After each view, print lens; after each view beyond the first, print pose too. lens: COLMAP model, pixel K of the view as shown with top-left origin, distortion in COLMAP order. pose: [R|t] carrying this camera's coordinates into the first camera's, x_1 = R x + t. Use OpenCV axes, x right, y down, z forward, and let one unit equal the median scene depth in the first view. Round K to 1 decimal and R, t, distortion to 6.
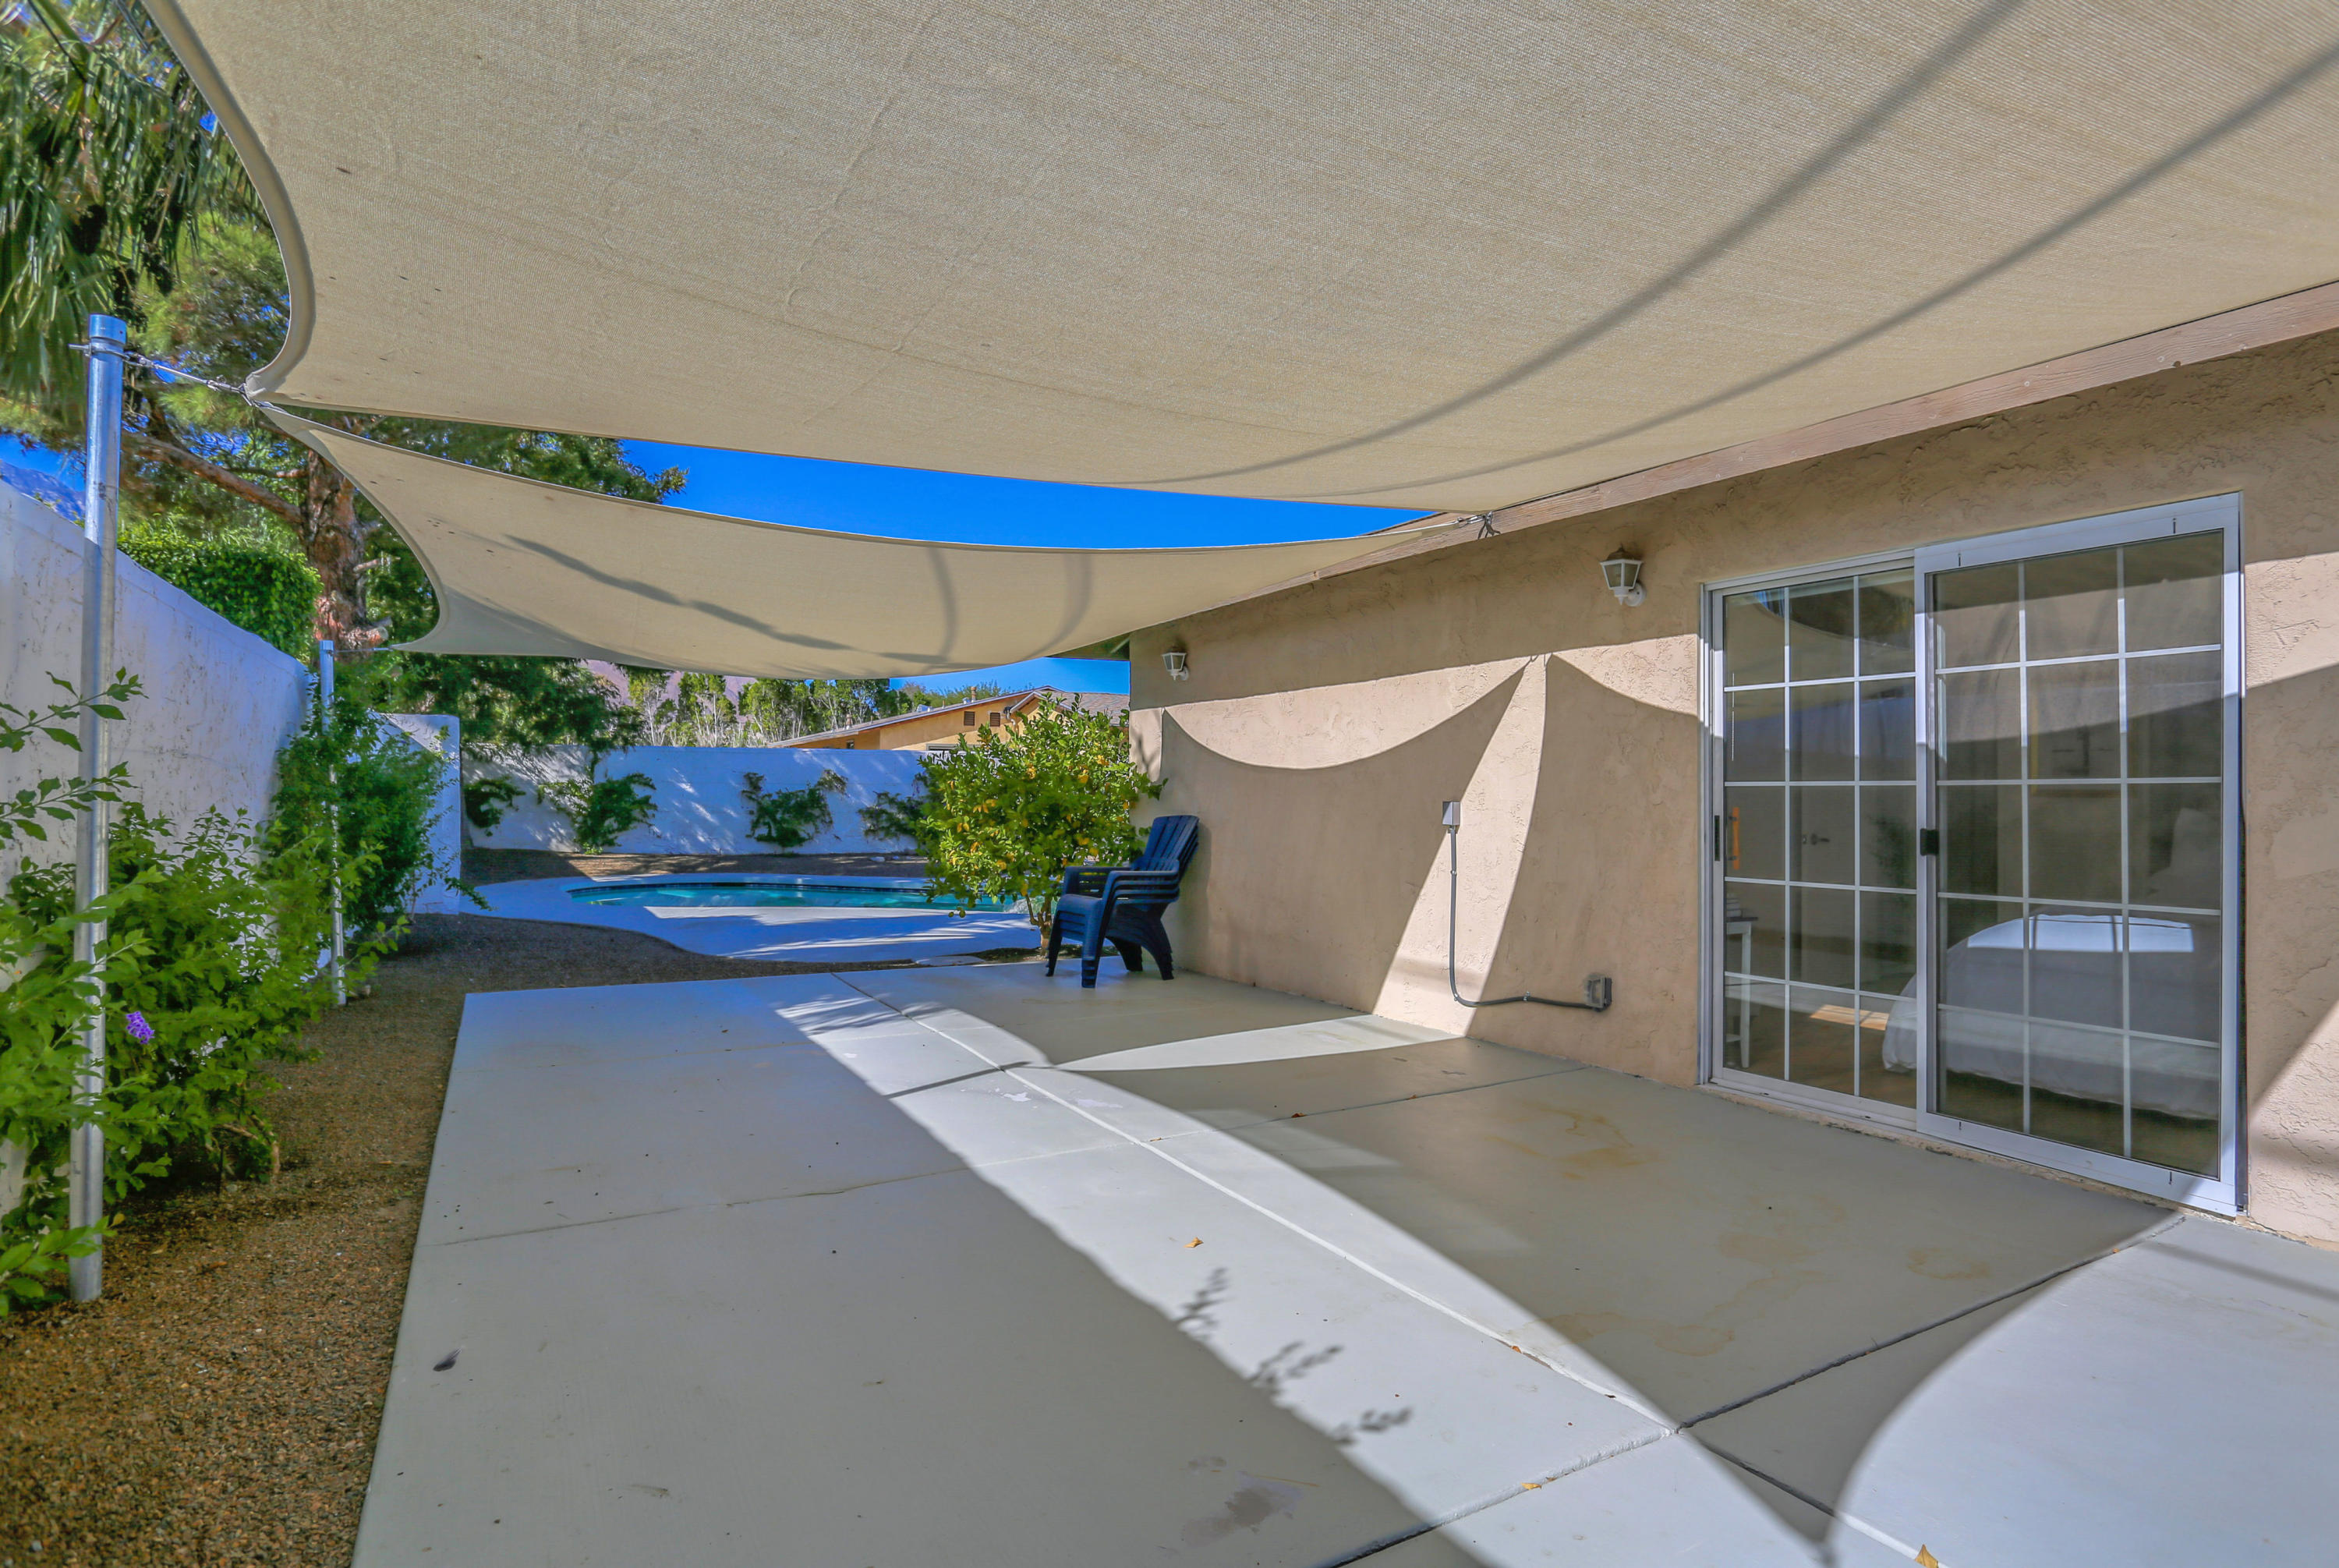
lens RADIAL K [[1183.2, 0, 1155.7], [0, 1183.2, 779.9], [0, 0, 1]] dist [-0.040001, 0.012346]
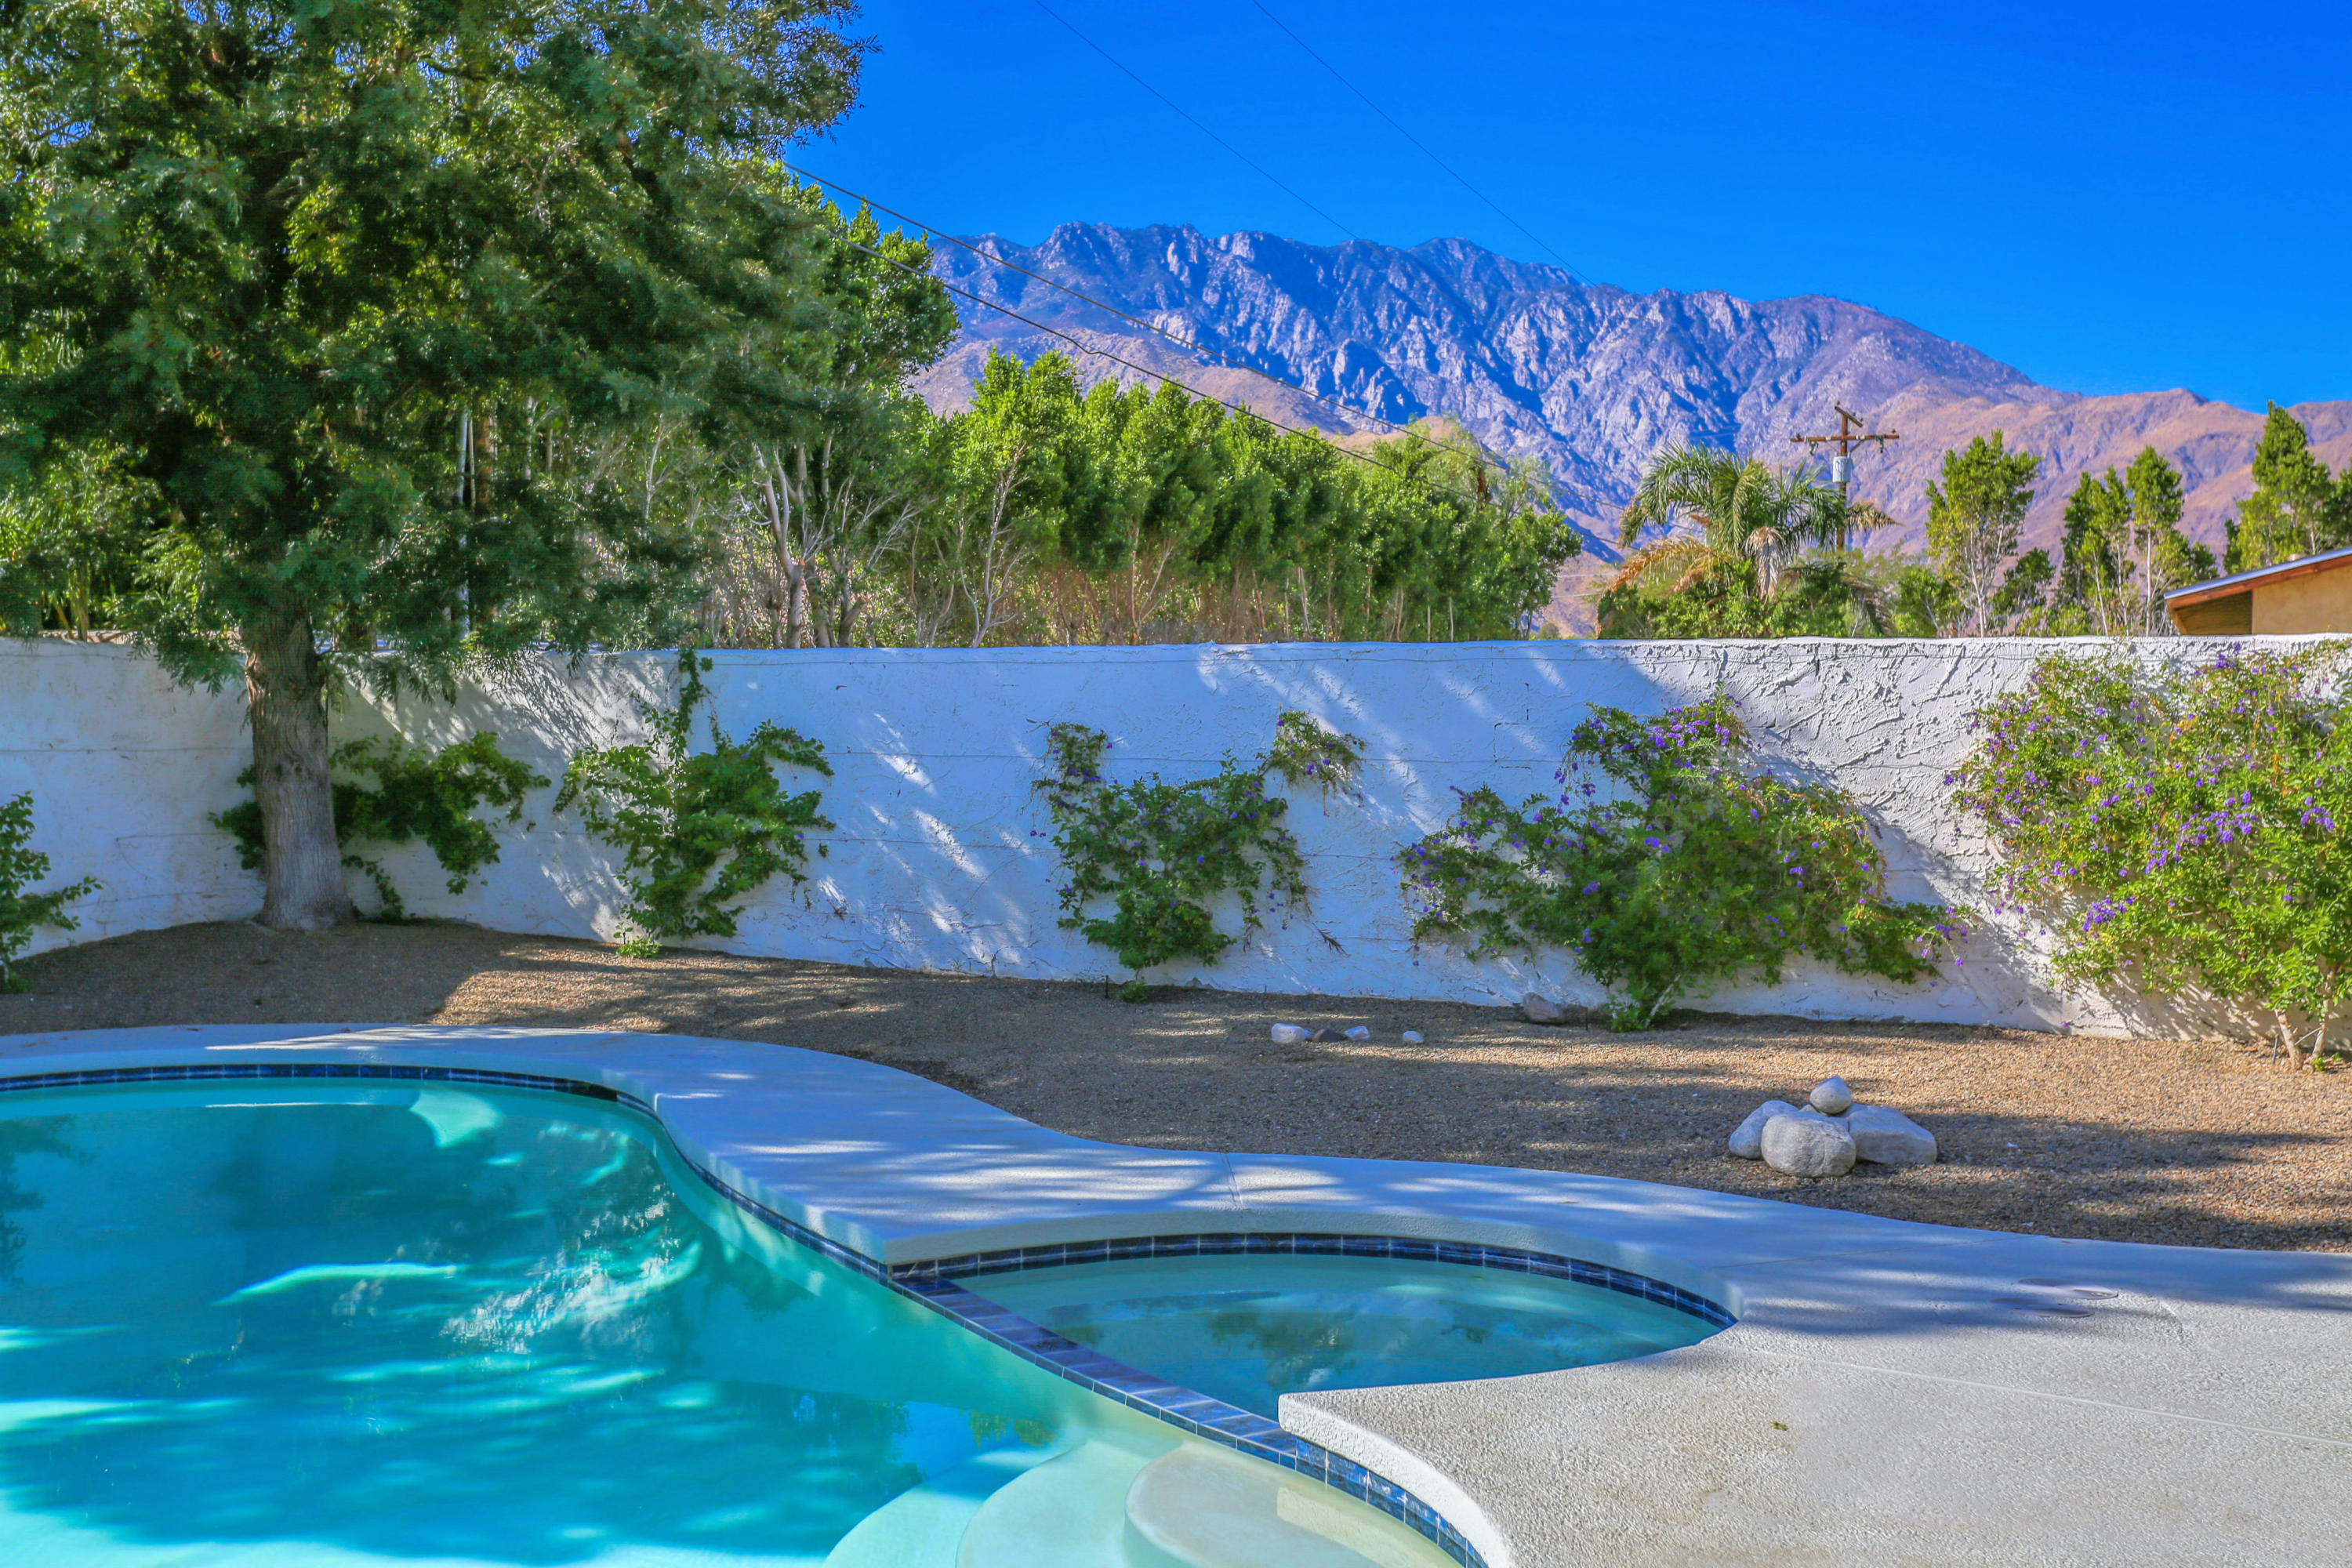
lens RADIAL K [[2505.9, 0, 1183.6], [0, 2505.9, 782.0], [0, 0, 1]] dist [0.049490, 0.000000]
pose [[0.630867, 0.008879, -0.775840, 0.190429], [0.000637, 0.999928, 0.011962, 0.001611], [0.775890, -0.008040, 0.630816, 0.589048]]
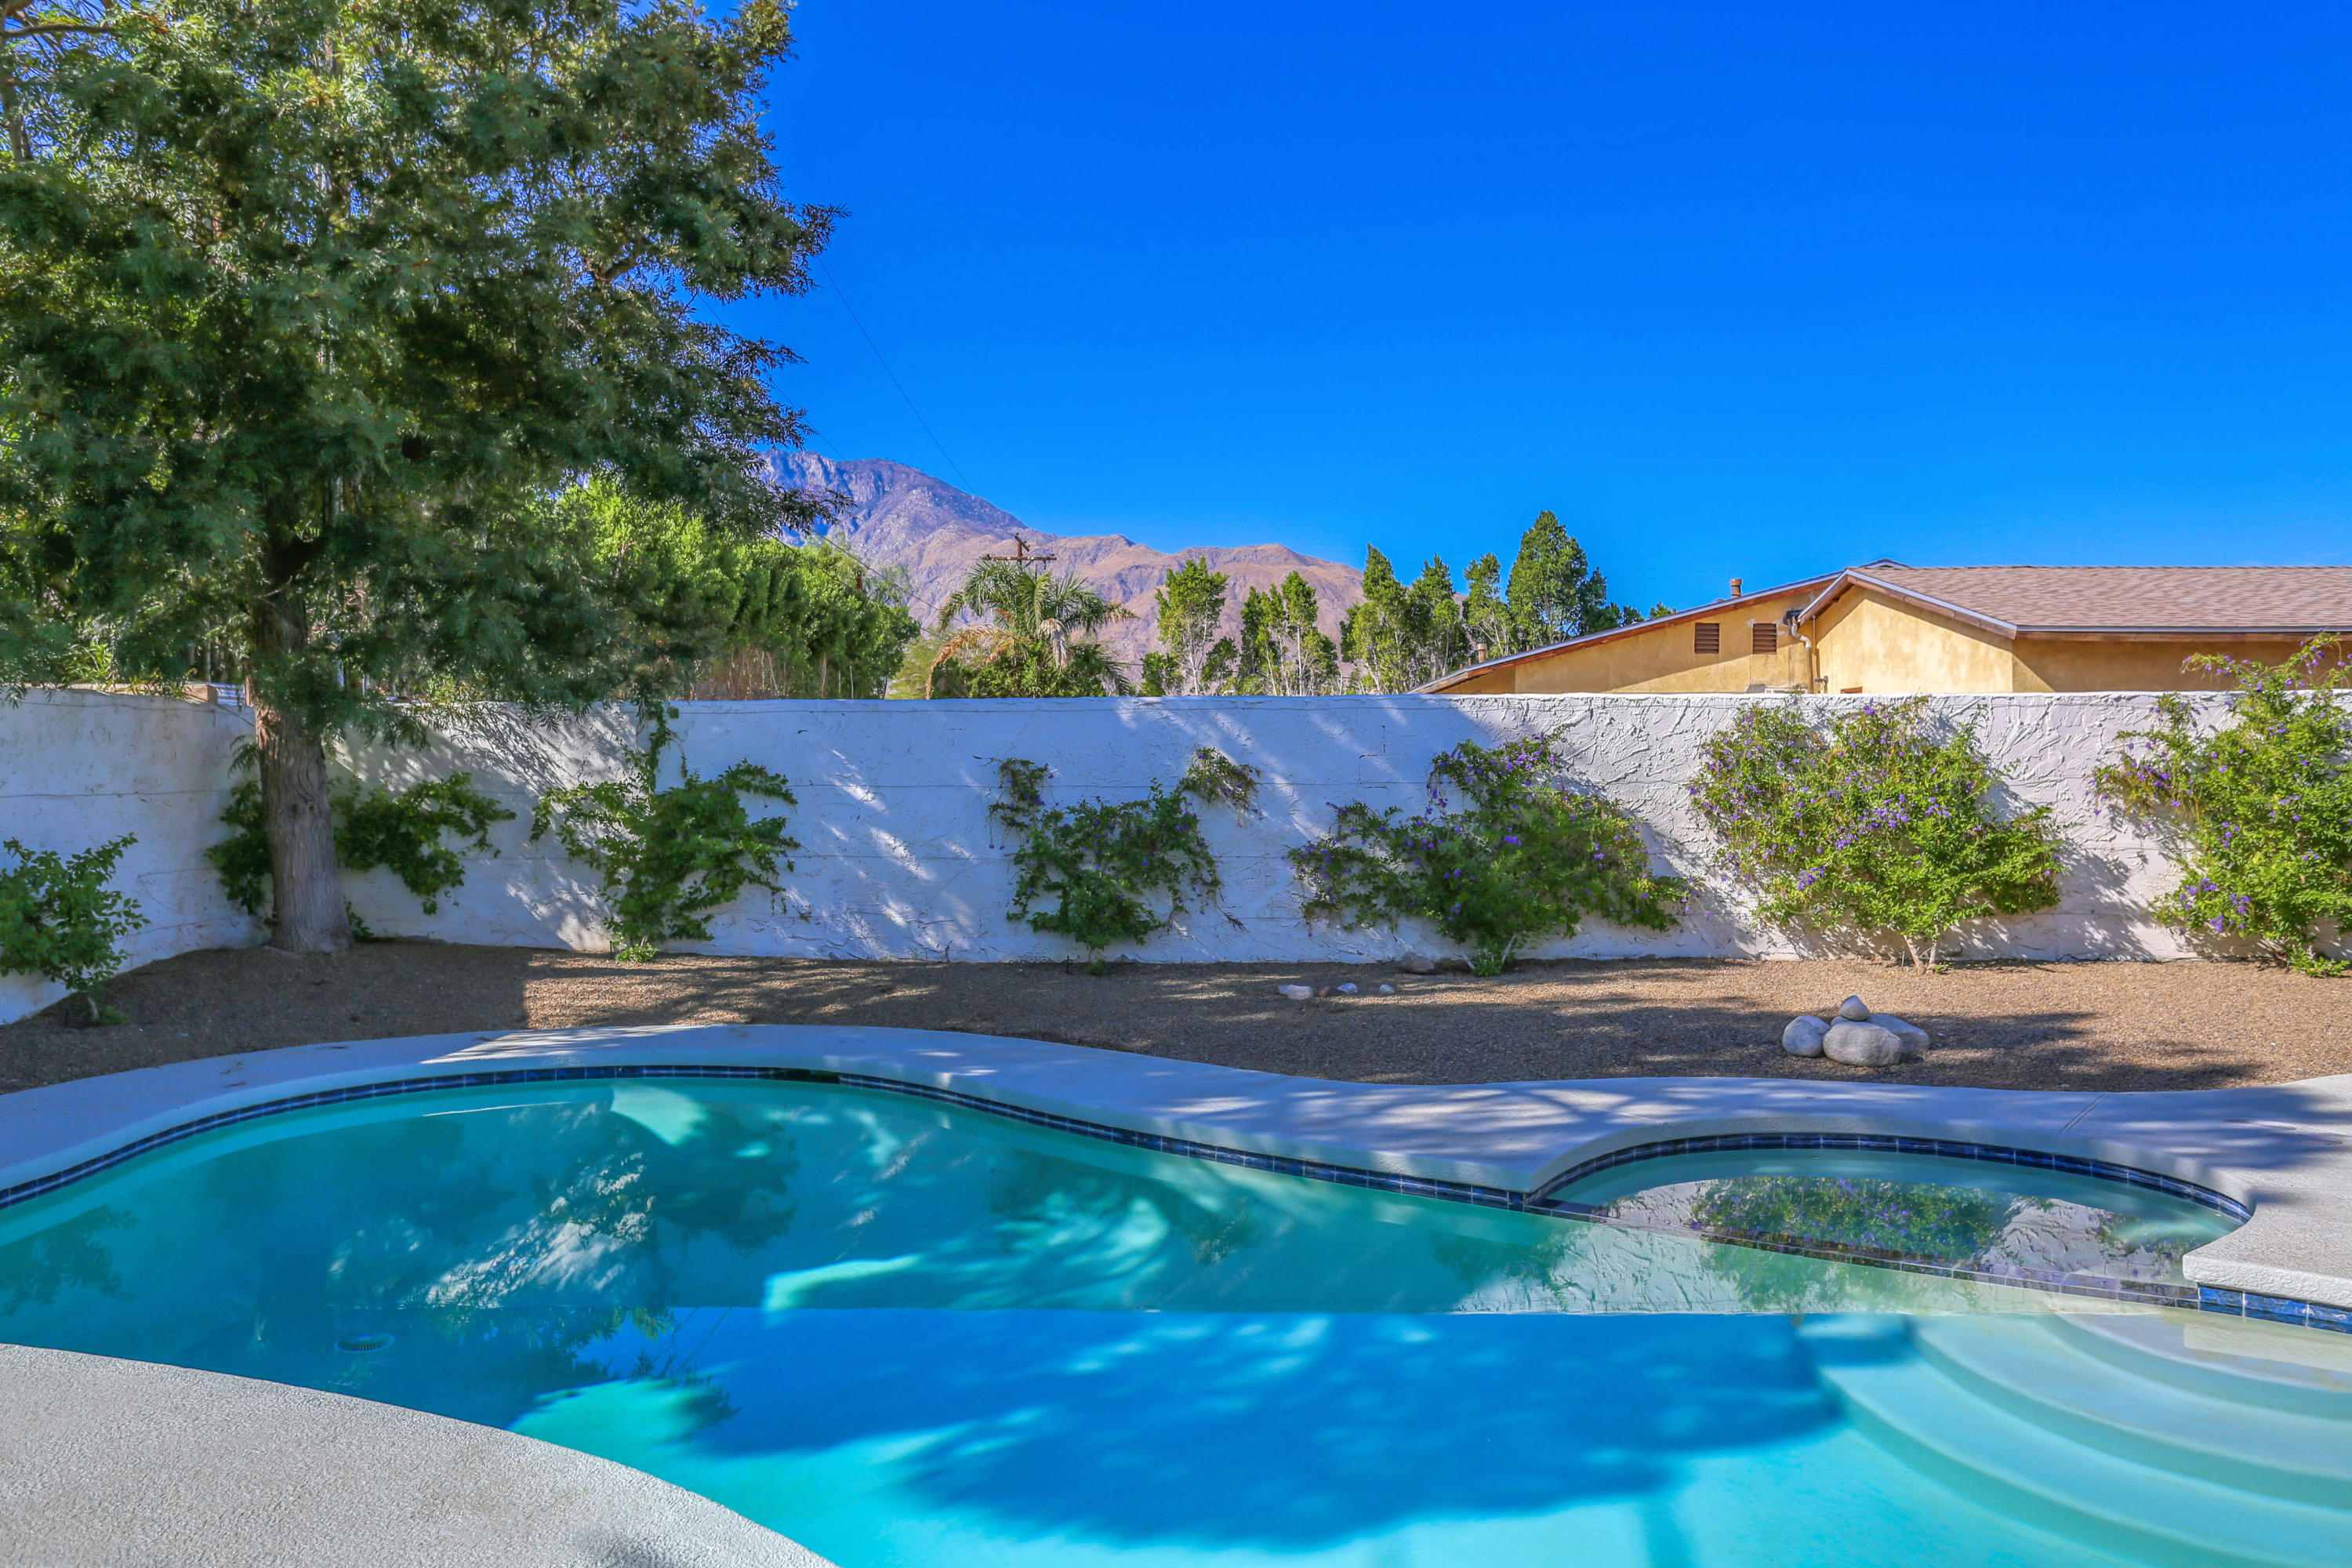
lens RADIAL K [[1799.8, 0, 1188.3], [0, 1799.8, 783.1], [0, 0, 1]] dist [-0.007951, 0.009634]
pose [[0.883620, -0.010981, -0.468077, -0.007097], [0.015100, 0.999873, 0.005049, 0.000021], [0.467962, -0.011530, 0.883674, 0.479145]]
